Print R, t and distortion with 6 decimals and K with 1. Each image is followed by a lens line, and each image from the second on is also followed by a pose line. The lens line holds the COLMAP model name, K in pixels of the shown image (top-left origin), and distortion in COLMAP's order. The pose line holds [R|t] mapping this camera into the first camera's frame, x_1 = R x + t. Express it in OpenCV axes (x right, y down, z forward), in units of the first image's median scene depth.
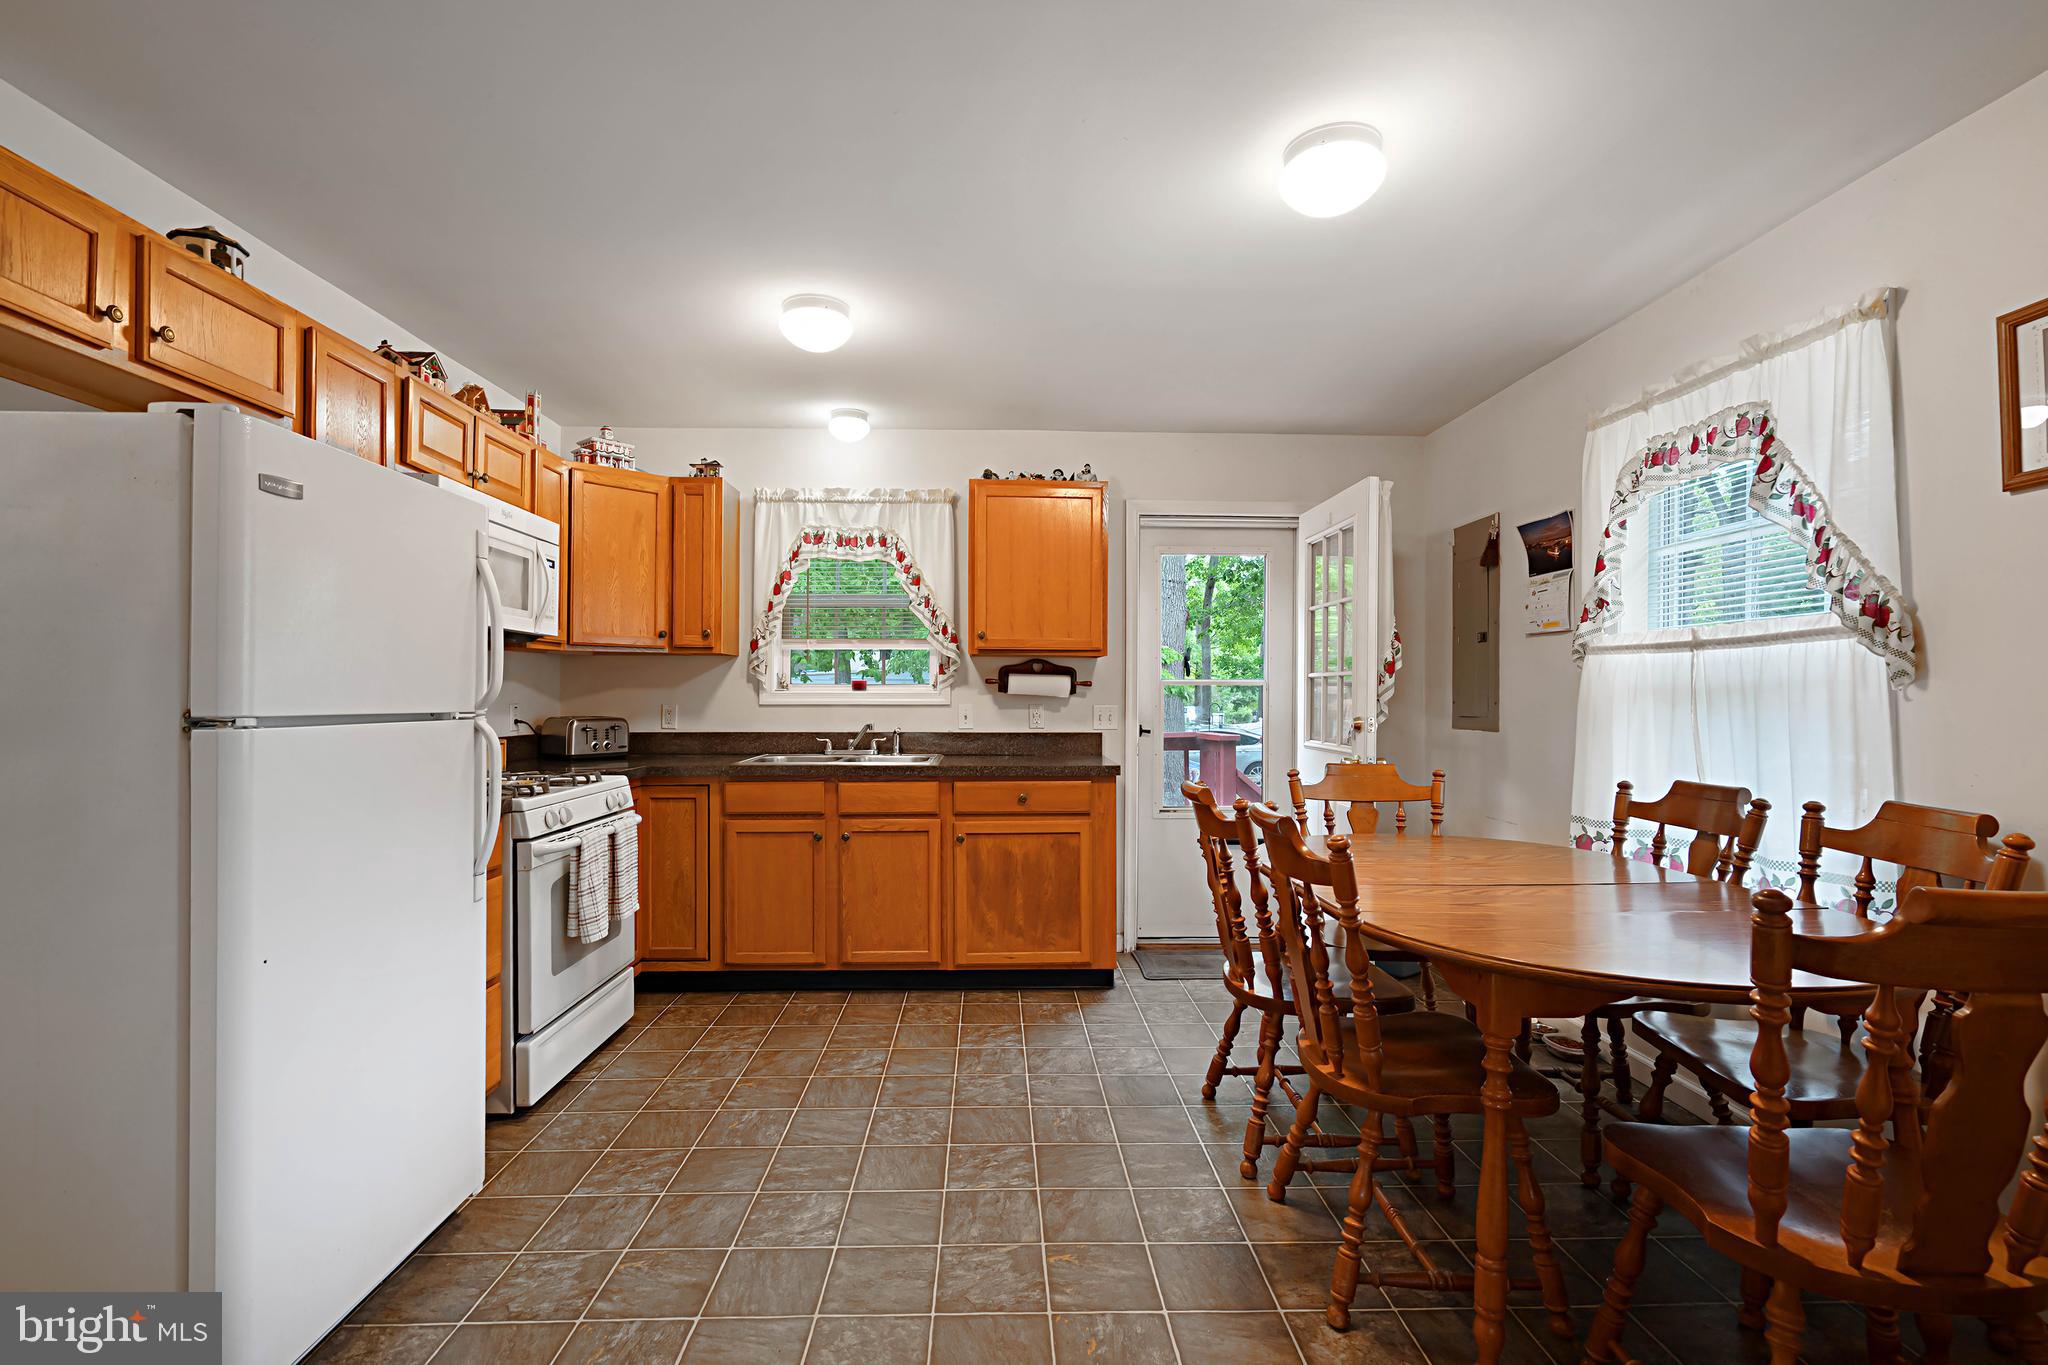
lens RADIAL K [[926.2, 0, 1025.0], [0, 926.2, 692.4], [0, 0, 1]] dist [-0.007397, 0.002678]
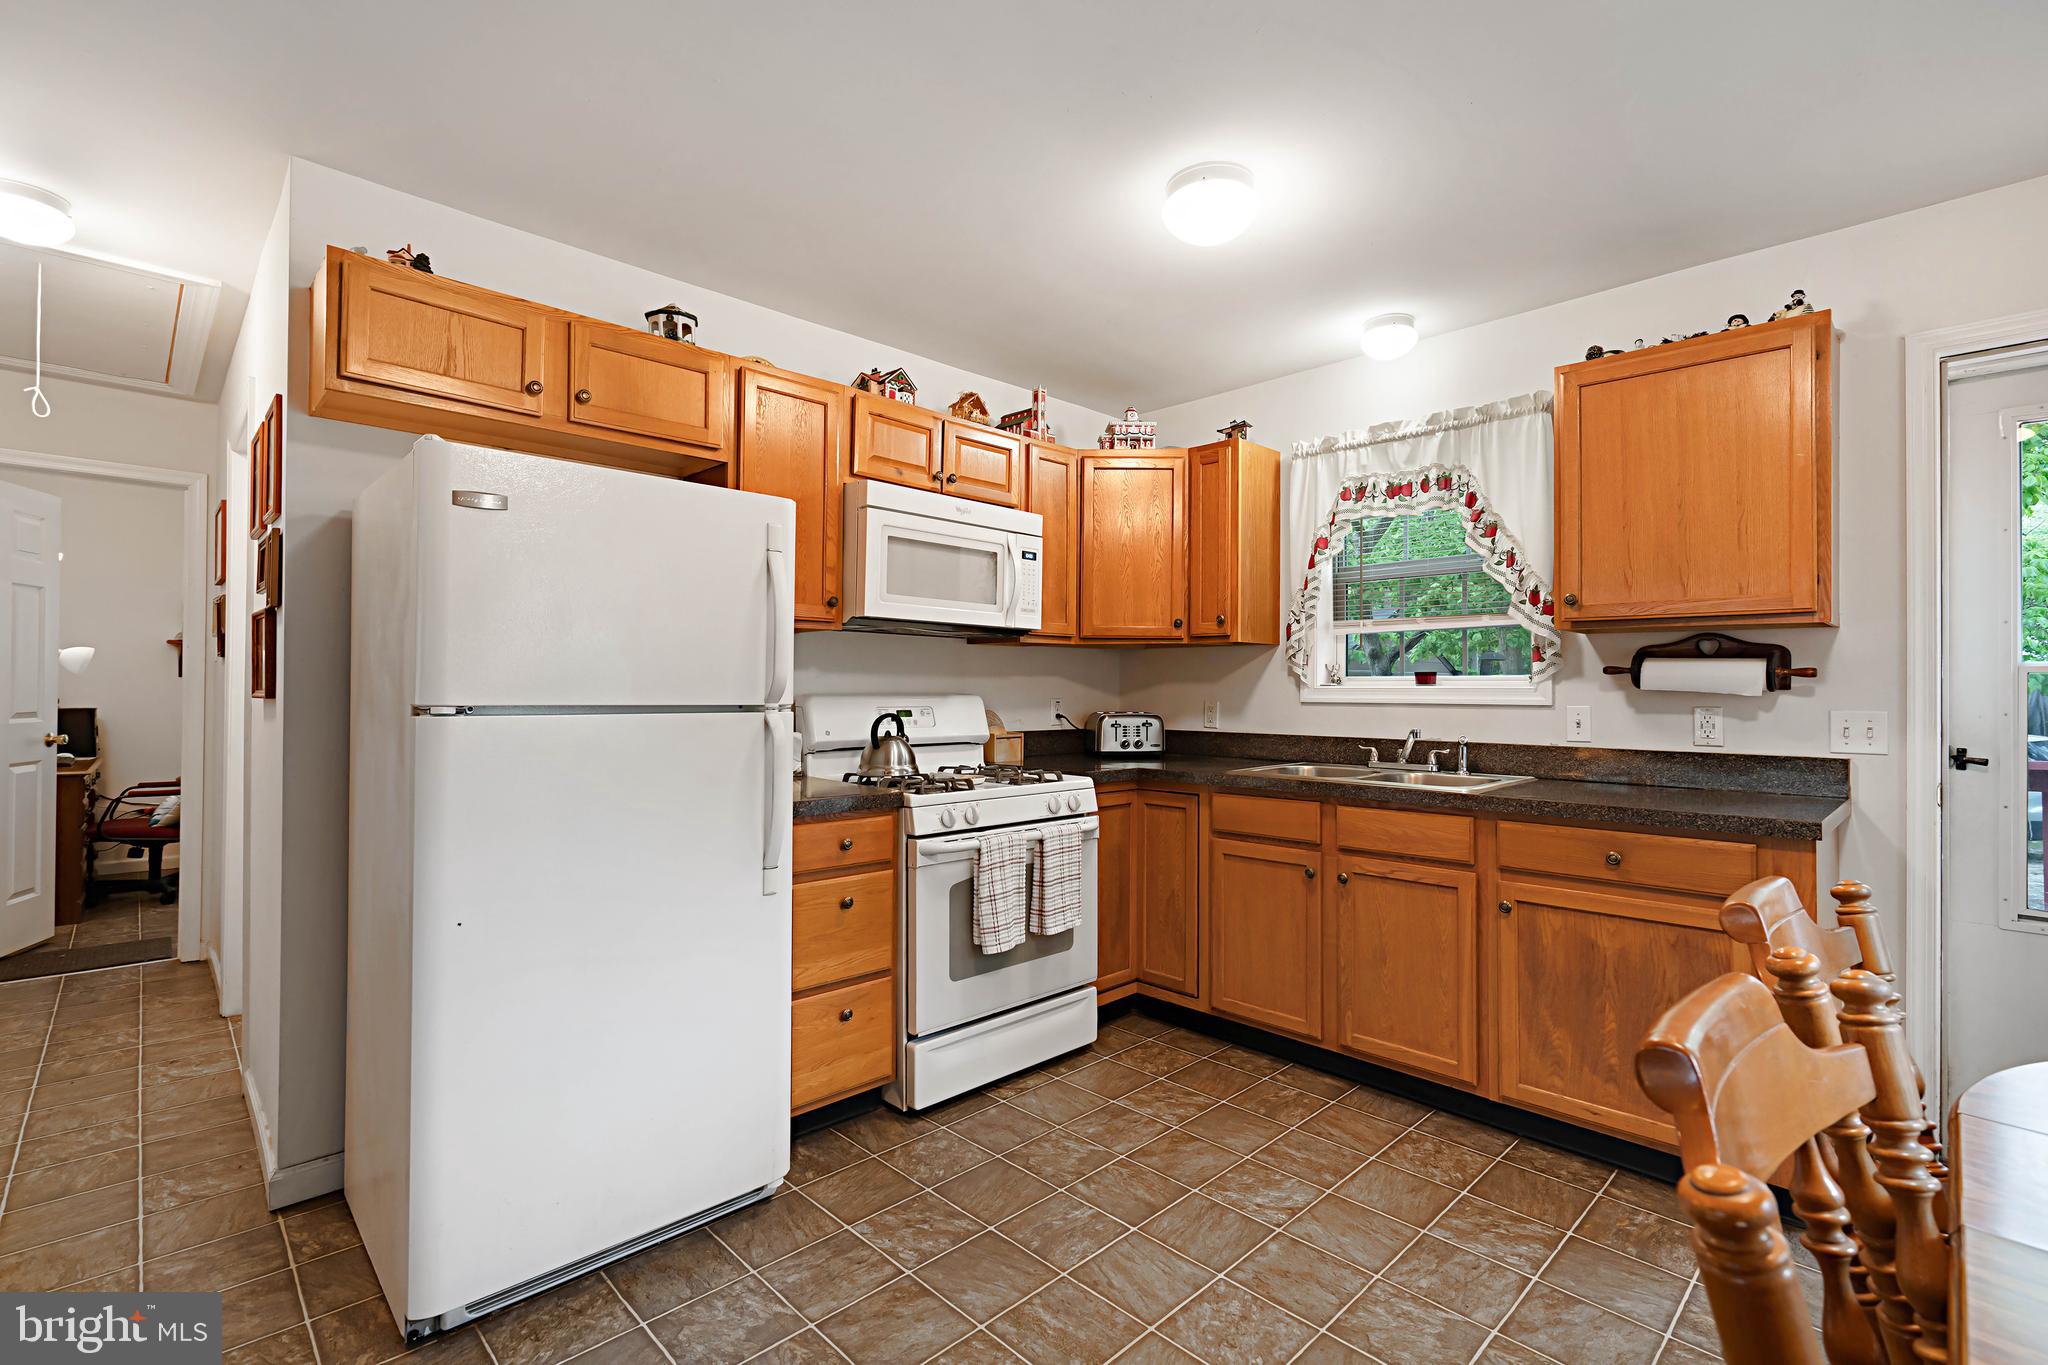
lens RADIAL K [[926.2, 0, 1034.8], [0, 926.2, 679.9], [0, 0, 1]] dist [-0.007397, 0.002678]
pose [[0.676792, -0.005906, -0.736151, 0.190096], [-0.001579, 0.999954, -0.009474, 0.001536], [0.736173, 0.007574, 0.676752, 0.300135]]
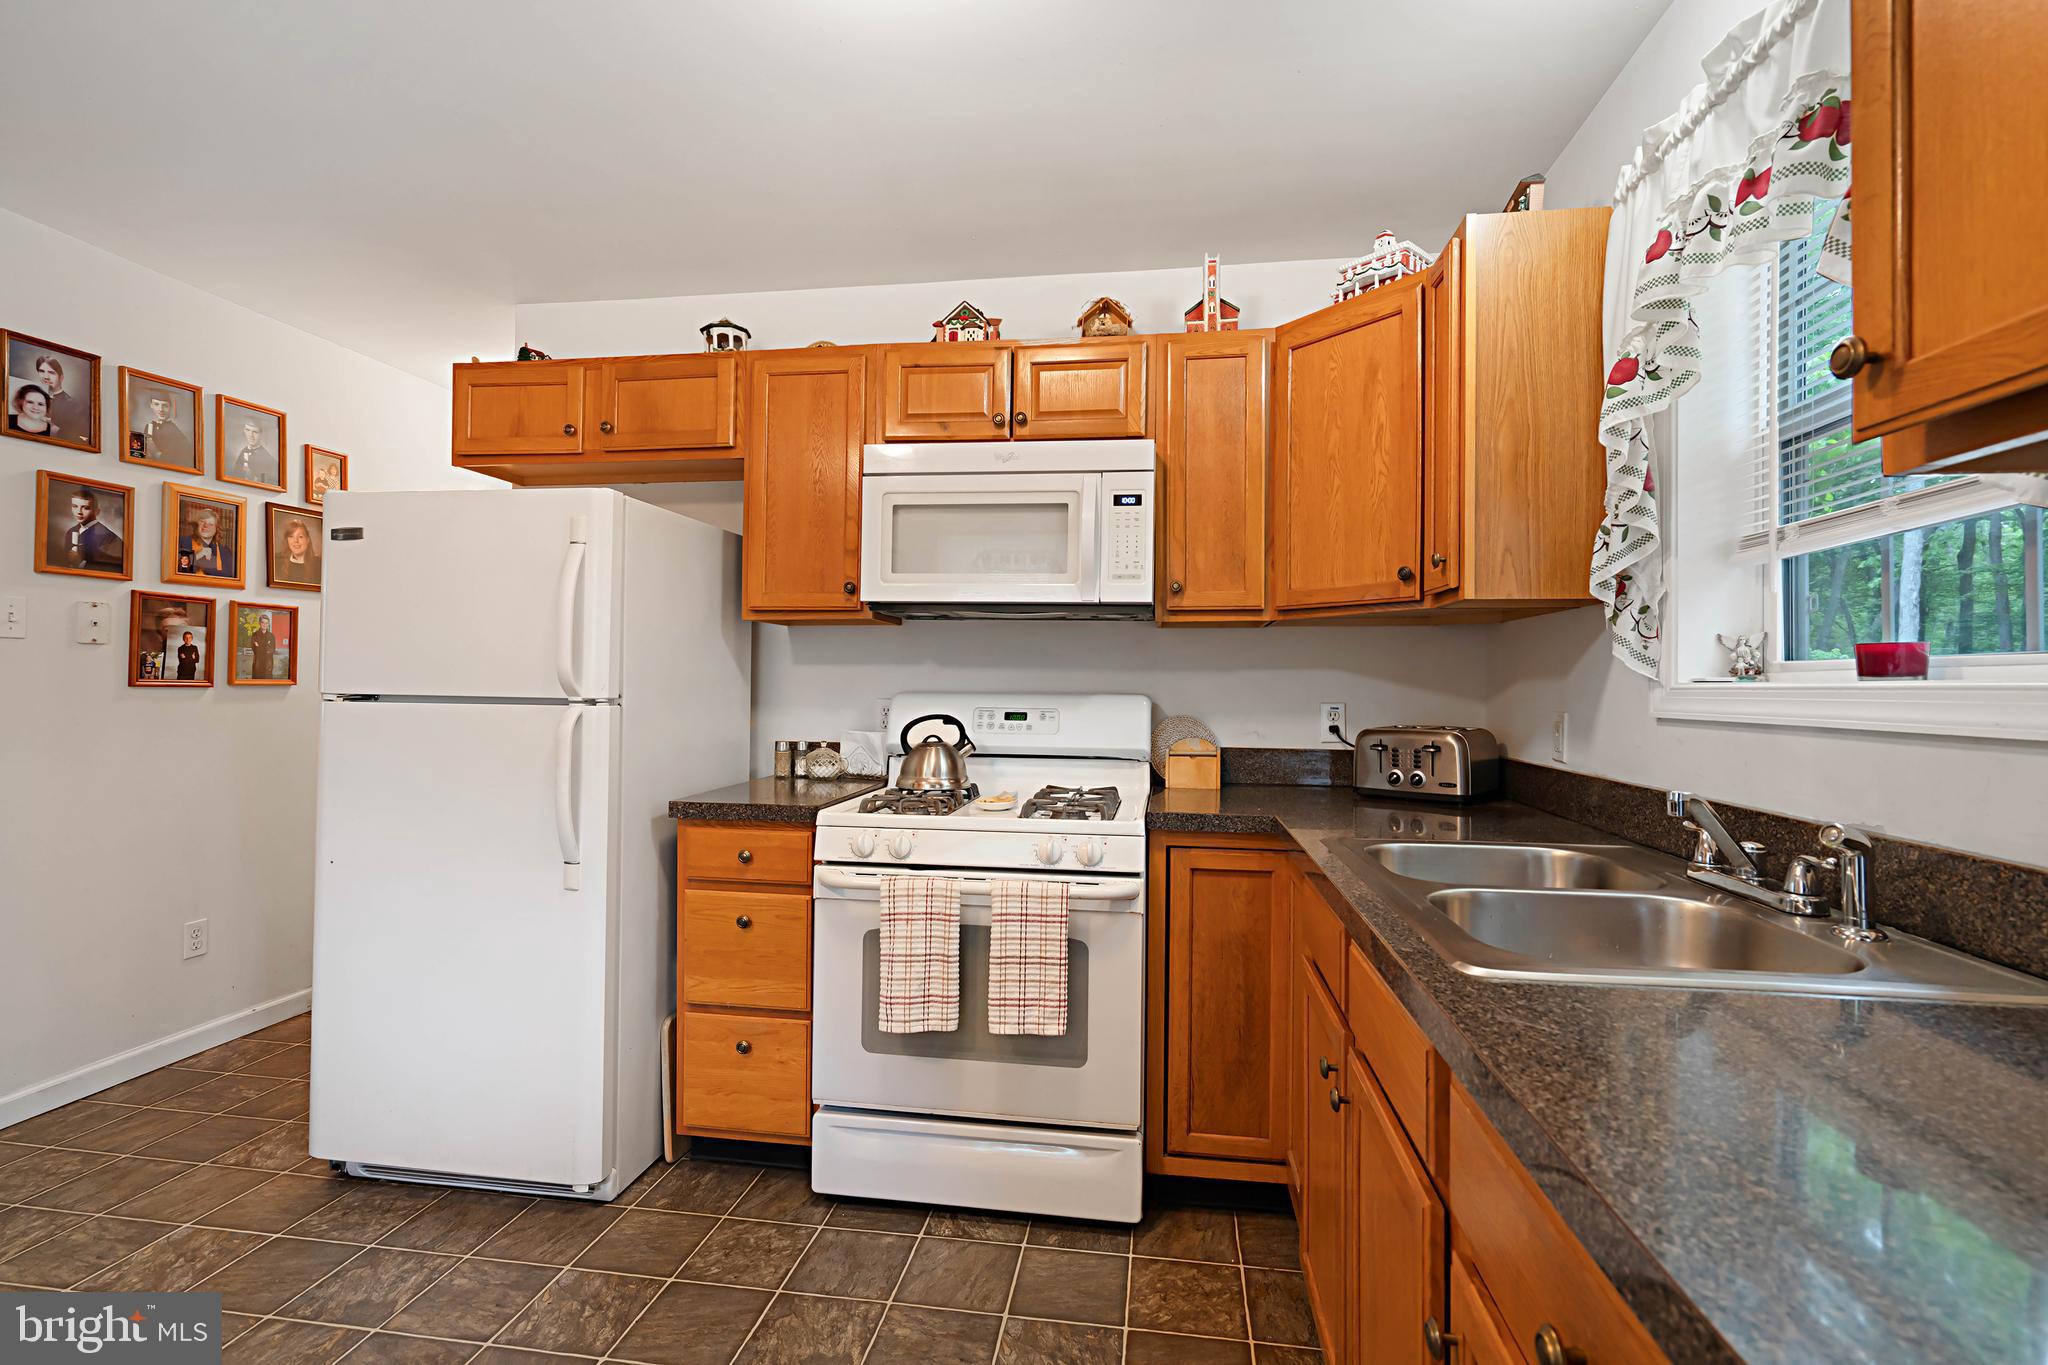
lens RADIAL K [[926.2, 0, 1034.6], [0, 926.2, 670.1], [0, 0, 1]] dist [-0.007397, 0.002678]
pose [[-0.175657, -0.021161, -0.984224, 0.166633], [-0.008501, 0.999764, -0.019978, 0.003649], [0.984415, 0.004857, -0.175796, 0.934495]]
